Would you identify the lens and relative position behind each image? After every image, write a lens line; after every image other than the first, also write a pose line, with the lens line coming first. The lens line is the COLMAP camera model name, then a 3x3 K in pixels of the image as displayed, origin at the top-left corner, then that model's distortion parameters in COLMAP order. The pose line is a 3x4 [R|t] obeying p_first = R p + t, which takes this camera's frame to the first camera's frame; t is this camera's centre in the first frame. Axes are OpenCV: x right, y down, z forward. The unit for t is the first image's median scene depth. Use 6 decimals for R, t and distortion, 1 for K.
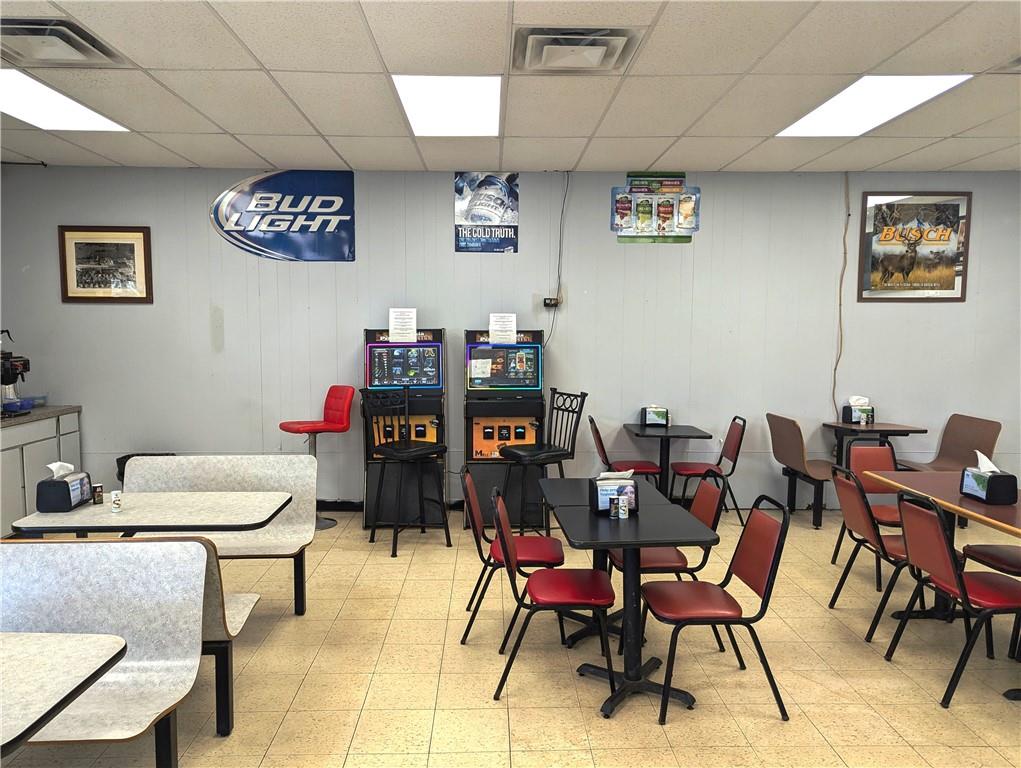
lens RADIAL K [[720.1, 0, 511.3], [0, 720.1, 384.7], [0, 0, 1]] dist [0.004049, 0.001278]
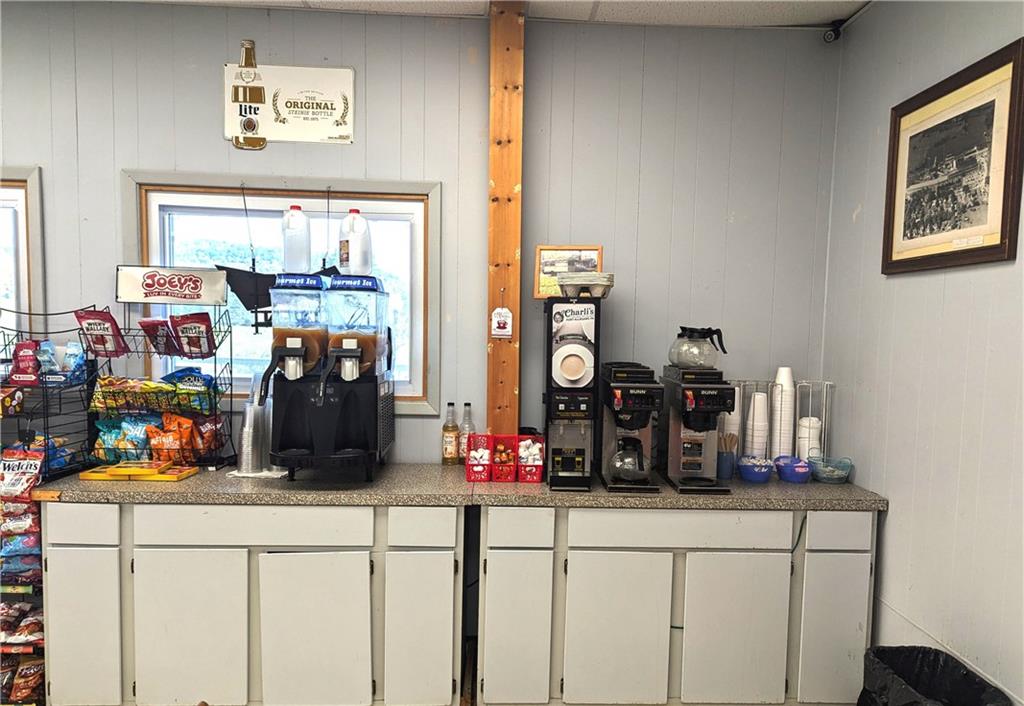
lens RADIAL K [[732.8, 0, 512.6], [0, 732.8, 362.5], [0, 0, 1]] dist [0.009314, -0.000659]
pose [[-0.005080, 0.060591, -0.998150, -0.144698], [-0.106434, 0.992460, 0.060788, -0.061285], [0.994307, 0.106546, 0.001407, 0.770380]]
